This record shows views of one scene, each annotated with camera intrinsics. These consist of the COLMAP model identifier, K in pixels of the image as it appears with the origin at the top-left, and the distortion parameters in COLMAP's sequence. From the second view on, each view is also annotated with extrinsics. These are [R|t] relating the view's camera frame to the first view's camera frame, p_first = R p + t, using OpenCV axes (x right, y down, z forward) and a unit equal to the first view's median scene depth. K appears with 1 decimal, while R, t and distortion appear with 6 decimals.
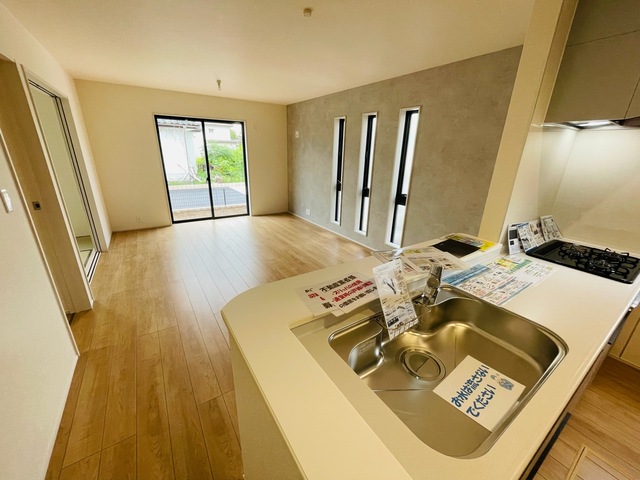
lens RADIAL K [[259.7, 0, 320.0], [0, 259.7, 240.0], [0, 0, 1]] dist [0.018091, -0.000039]
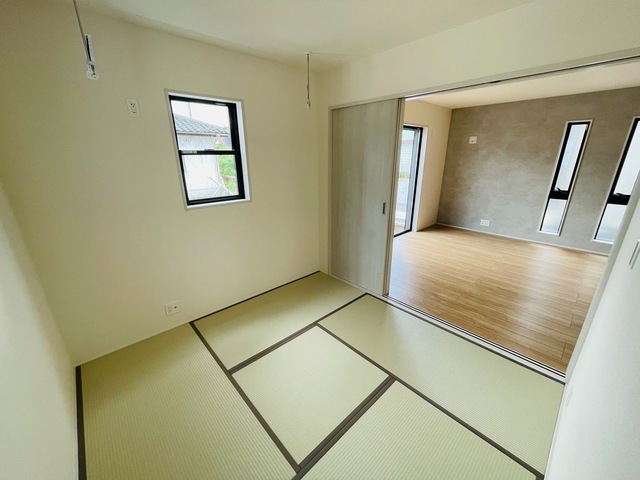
lens RADIAL K [[259.7, 0, 320.0], [0, 259.7, 240.0], [0, 0, 1]] dist [0.018091, -0.000039]
pose [[0.986721, -0.079824, 0.141456, -0.797780], [0.081572, 0.996646, -0.006591, -0.092803], [-0.140455, 0.018043, 0.989923, 0.166670]]
